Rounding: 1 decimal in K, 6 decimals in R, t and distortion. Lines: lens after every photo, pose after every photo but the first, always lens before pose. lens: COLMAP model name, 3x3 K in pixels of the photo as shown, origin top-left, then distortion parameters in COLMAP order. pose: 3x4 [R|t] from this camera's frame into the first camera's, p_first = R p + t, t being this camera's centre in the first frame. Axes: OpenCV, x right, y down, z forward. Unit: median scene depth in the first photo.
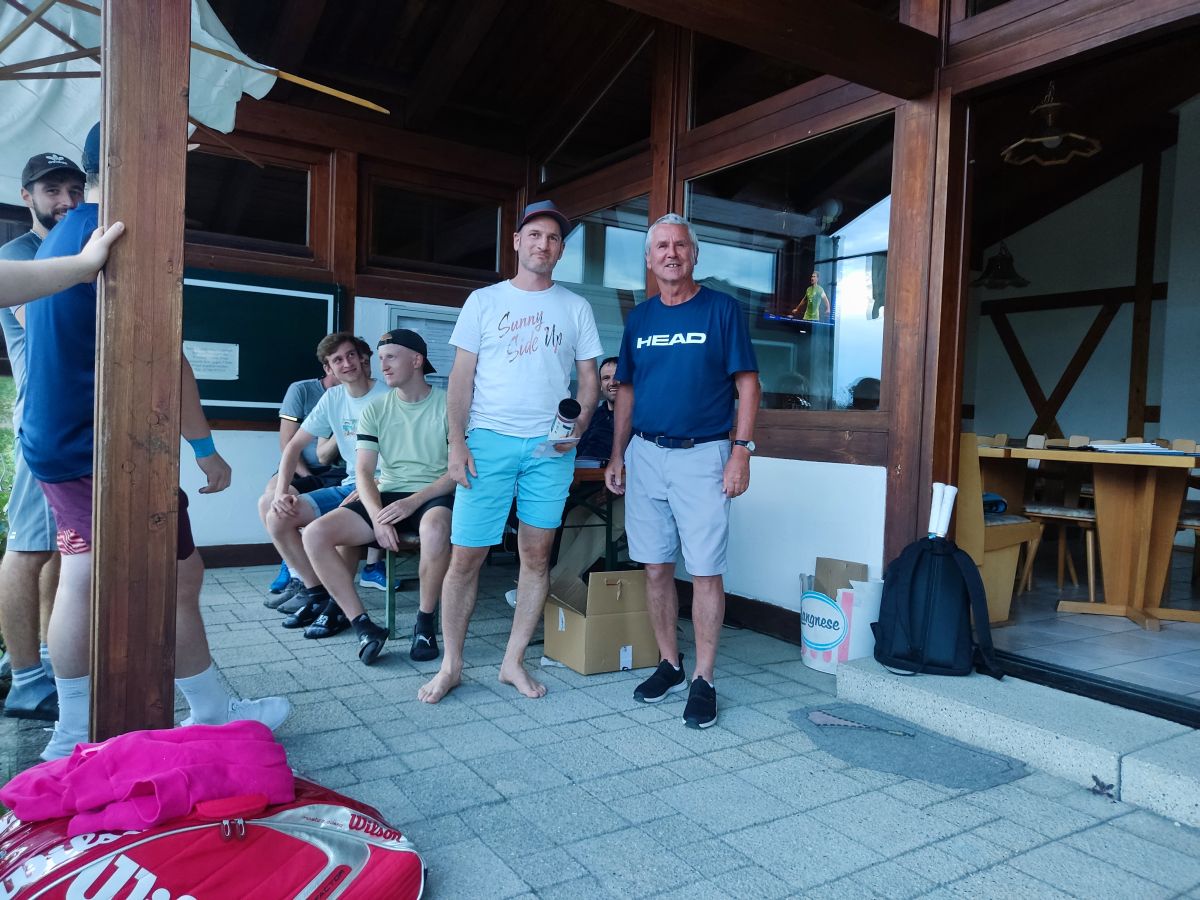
lens RADIAL K [[900.0, 0, 596.7], [0, 900.0, 445.5], [0, 0, 1]] dist [0.116571, -0.206500]
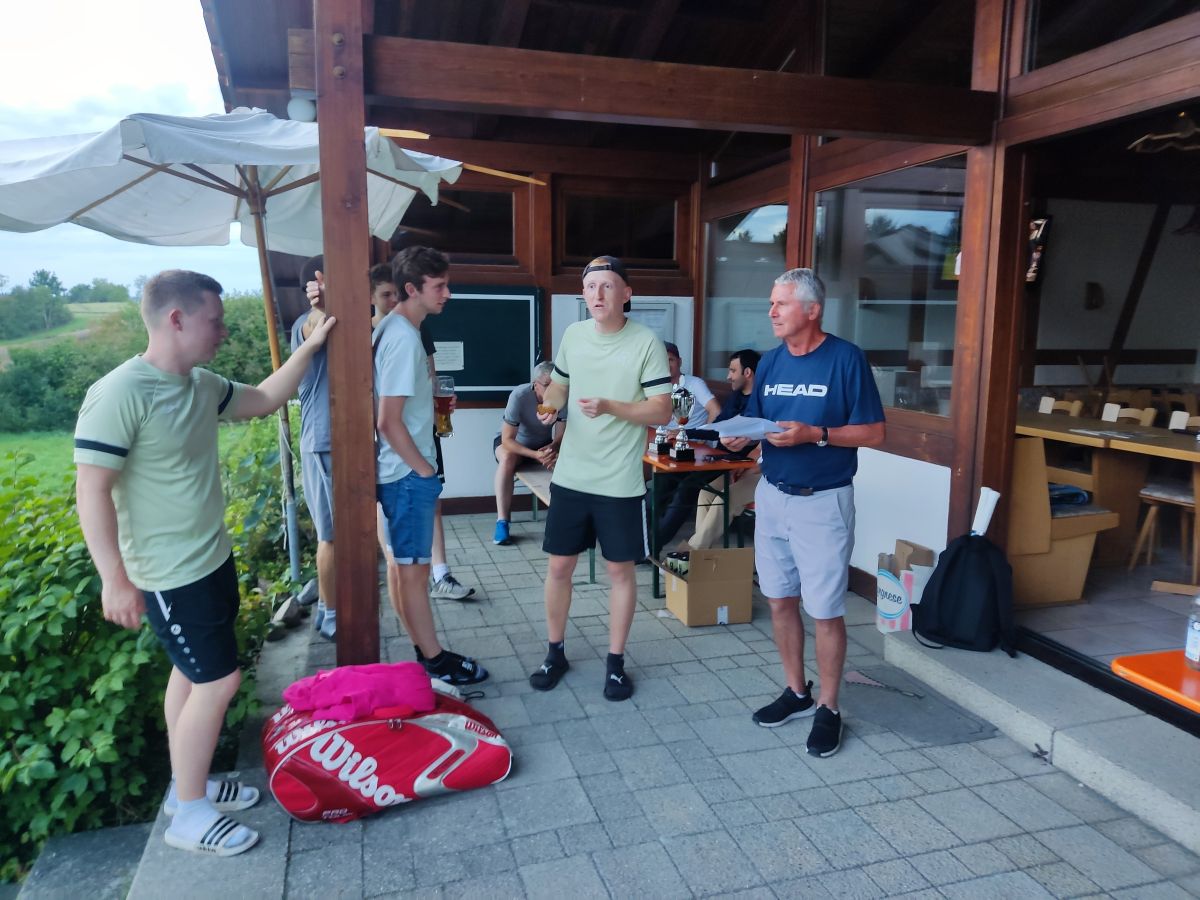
lens RADIAL K [[894.9, 0, 593.7], [0, 894.9, 442.8], [0, 0, 1]] dist [0.108103, -0.174765]
pose [[0.958453, 0.007585, -0.285150, 0.243522], [0.020425, 0.995256, 0.095125, -0.148755], [0.284518, -0.096997, 0.953751, -0.270987]]
